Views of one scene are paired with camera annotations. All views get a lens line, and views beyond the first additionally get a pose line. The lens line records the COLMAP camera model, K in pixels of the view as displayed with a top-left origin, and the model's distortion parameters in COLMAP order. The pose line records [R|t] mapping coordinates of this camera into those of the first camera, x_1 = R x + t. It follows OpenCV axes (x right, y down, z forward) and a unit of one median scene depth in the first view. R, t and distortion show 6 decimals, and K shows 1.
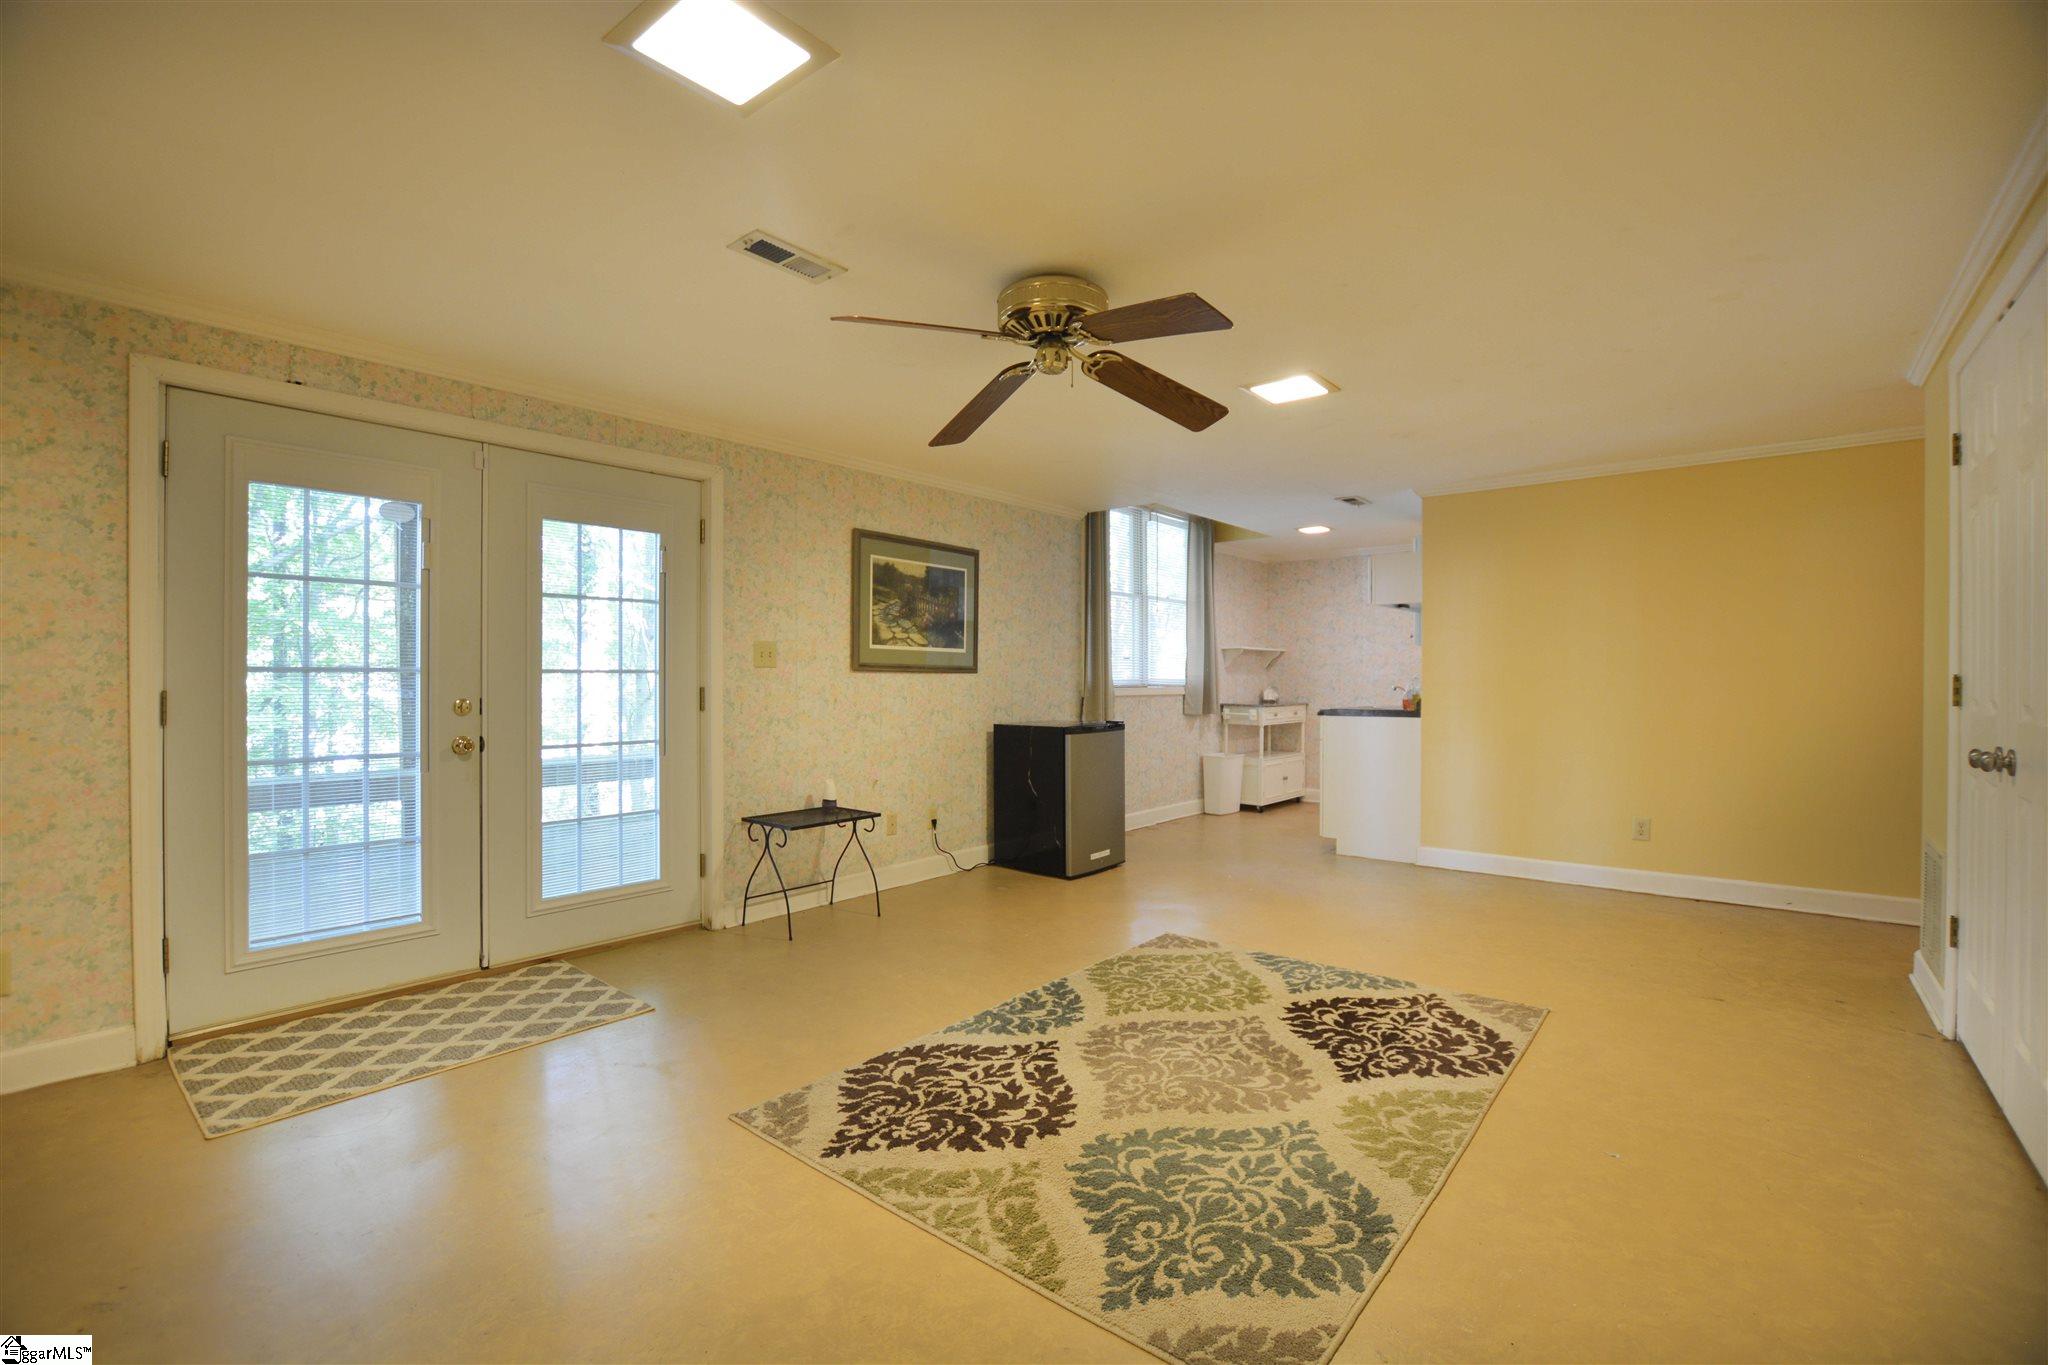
lens RADIAL K [[898.0, 0, 1022.0], [0, 898.0, 681.5], [0, 0, 1]] dist [-0.029172, 0.000960]
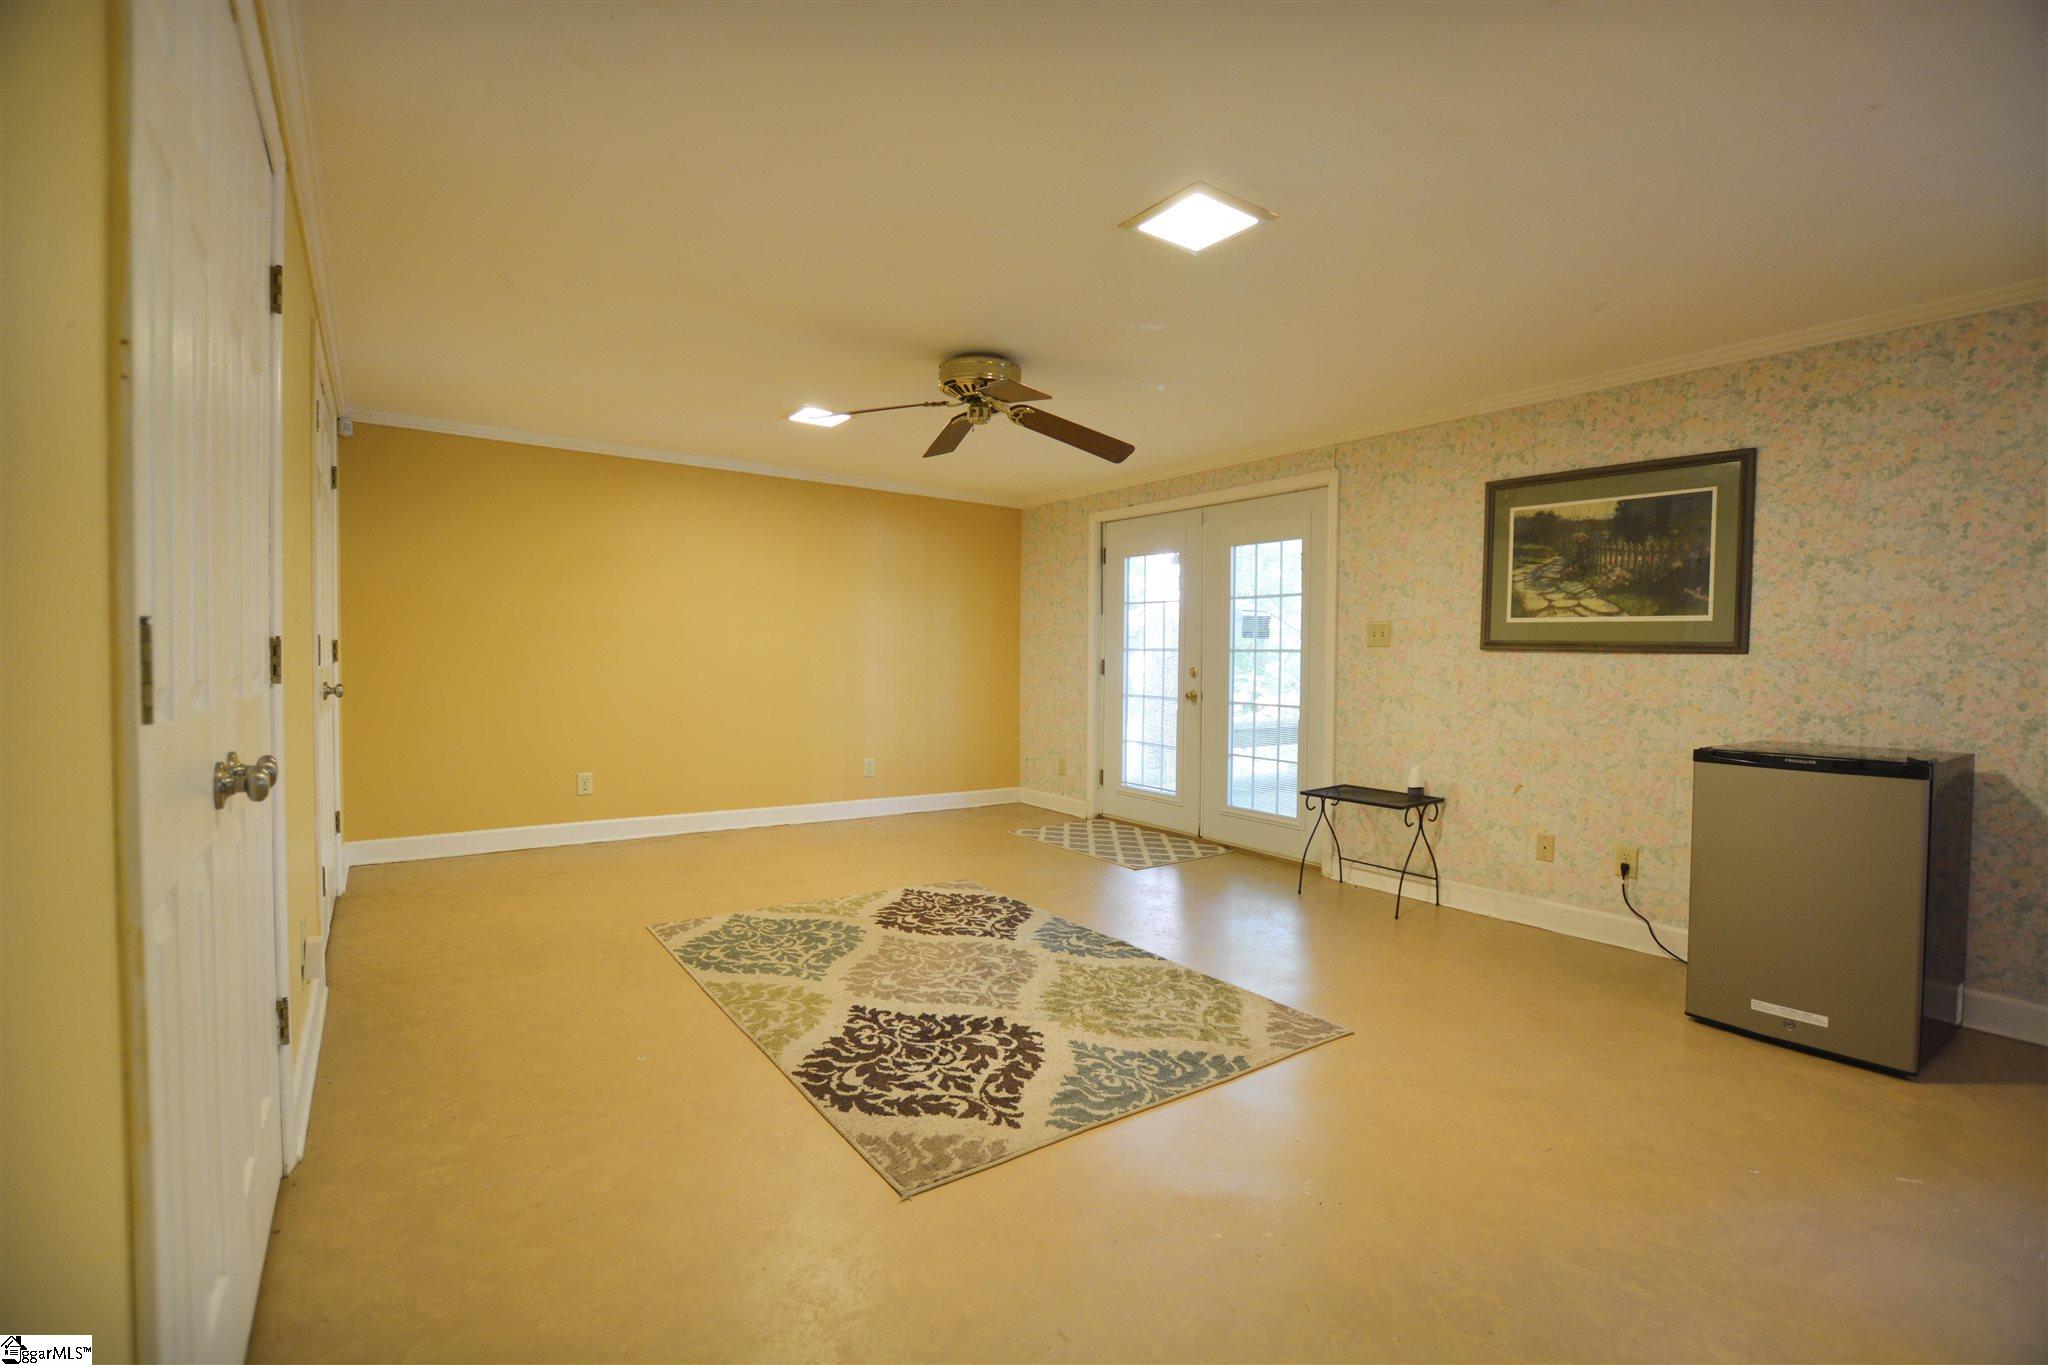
lens RADIAL K [[898.0, 0, 1022.8], [0, 898.0, 678.2], [0, 0, 1]] dist [-0.029172, 0.000960]
pose [[-0.253137, 0.022456, -0.967170, 1.154287], [-0.017138, 0.999470, 0.027692, -0.001451], [0.967279, 0.023585, -0.252618, 1.223678]]
